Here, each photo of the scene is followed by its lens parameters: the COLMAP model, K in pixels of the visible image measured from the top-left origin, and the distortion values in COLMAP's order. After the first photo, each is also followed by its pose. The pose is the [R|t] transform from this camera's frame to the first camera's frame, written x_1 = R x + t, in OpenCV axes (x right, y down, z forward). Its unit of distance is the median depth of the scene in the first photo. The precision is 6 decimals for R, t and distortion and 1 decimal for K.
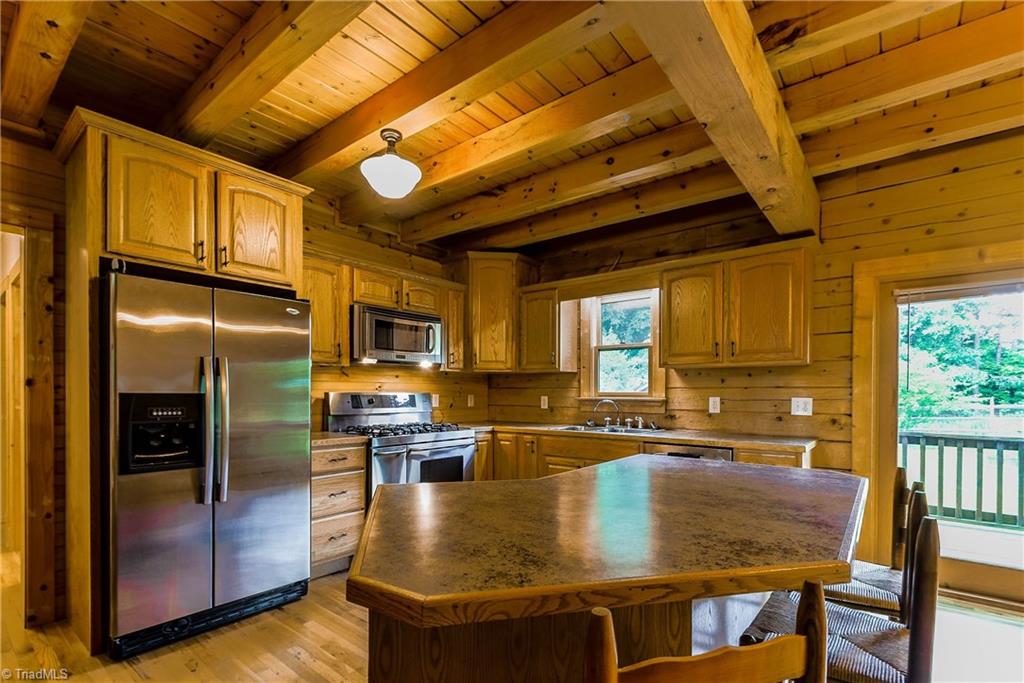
lens RADIAL K [[474.5, 0, 510.5], [0, 474.5, 397.8], [0, 0, 1]] dist [0.000152, 0.000050]
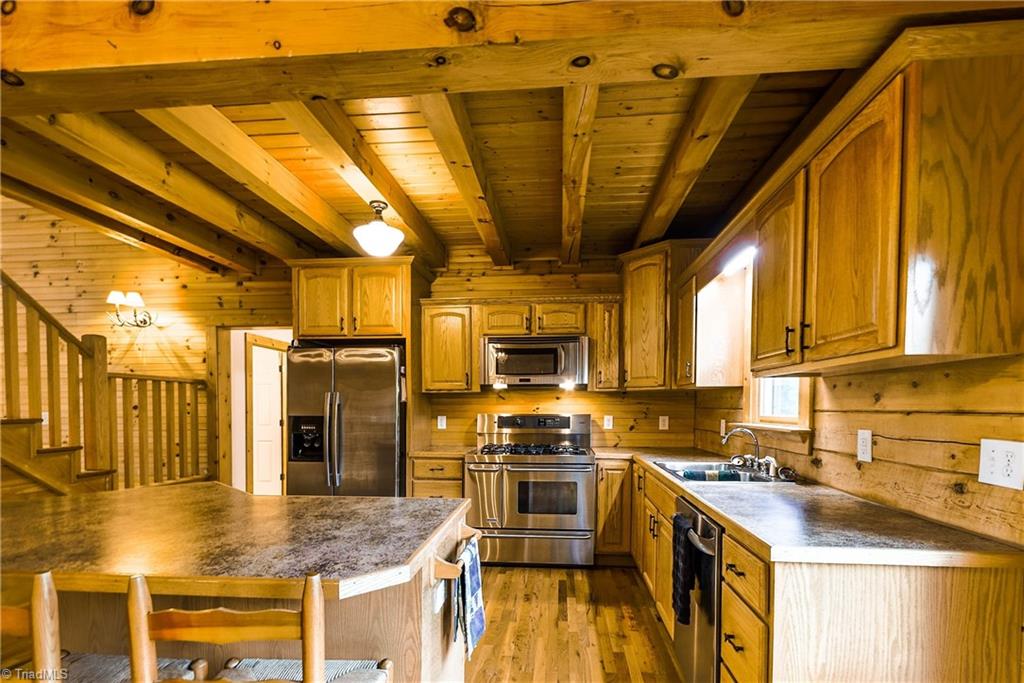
lens RADIAL K [[469.6, 0, 513.3], [0, 469.6, 423.1], [0, 0, 1]] dist [-0.000057, -0.000152]
pose [[0.553879, 0.025323, -0.832212, 0.592226], [-0.005880, 0.999631, 0.026504, -0.018244], [0.832577, -0.009787, 0.553823, 0.383319]]
